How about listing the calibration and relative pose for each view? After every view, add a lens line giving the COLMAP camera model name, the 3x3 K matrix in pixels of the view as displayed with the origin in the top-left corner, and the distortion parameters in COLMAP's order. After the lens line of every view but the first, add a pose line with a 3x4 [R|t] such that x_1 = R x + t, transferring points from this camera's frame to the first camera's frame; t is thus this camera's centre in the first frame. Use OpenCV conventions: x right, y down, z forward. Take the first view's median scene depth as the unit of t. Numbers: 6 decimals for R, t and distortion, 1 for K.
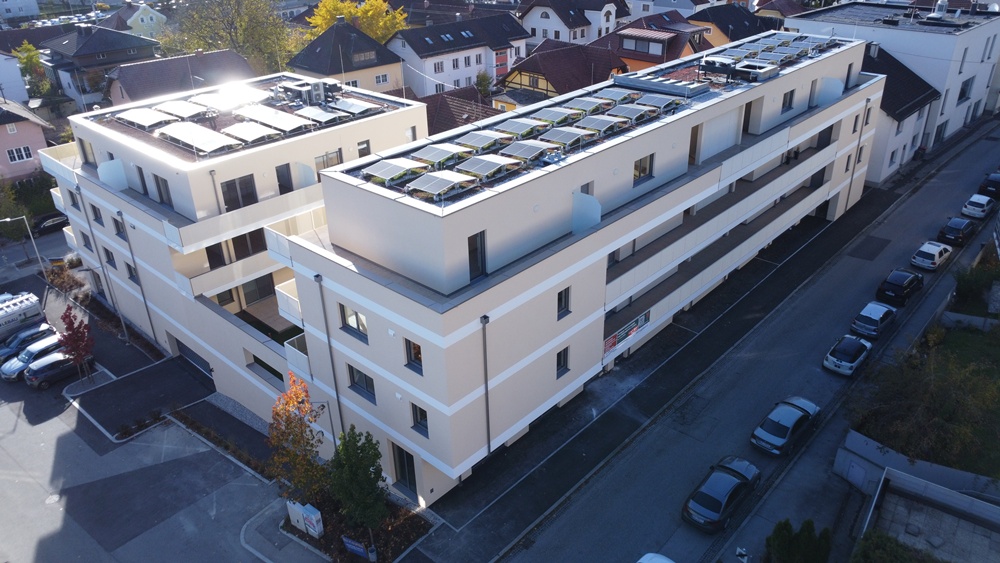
lens RADIAL K [[722.0, 0, 501.8], [0, 722.0, 279.8], [0, 0, 1]] dist [-0.027596, -0.002637]
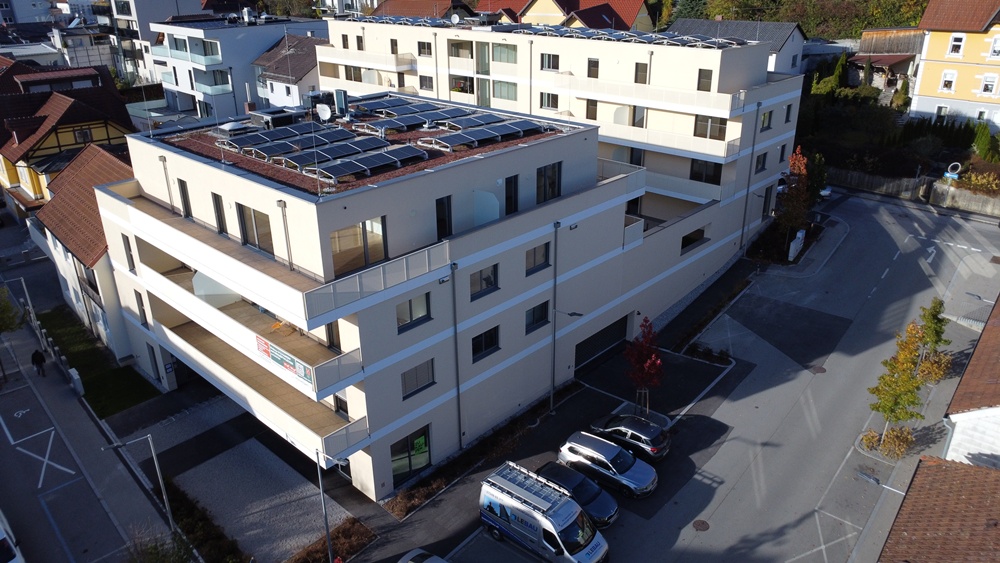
lens RADIAL K [[722.0, 0, 504.4], [0, 722.0, 280.5], [0, 0, 1]] dist [-0.027596, -0.002637]
pose [[0.007321, -0.382689, 0.923848, -1.493465], [0.475162, 0.814239, 0.333520, -0.385872], [-0.879868, 0.436536, 0.187800, 1.068820]]
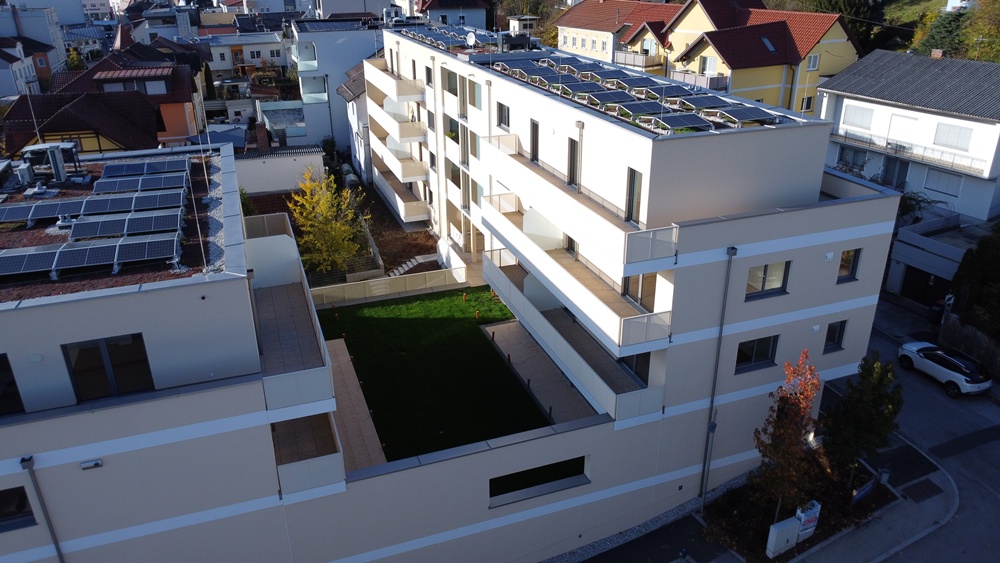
lens RADIAL K [[722.0, 0, 503.7], [0, 722.0, 279.5], [0, 0, 1]] dist [-0.027596, -0.002637]
pose [[0.462427, -0.341823, 0.818119, -0.786339], [0.411487, 0.900053, 0.143471, -0.141894], [-0.785391, 0.270300, 0.556865, 0.558841]]
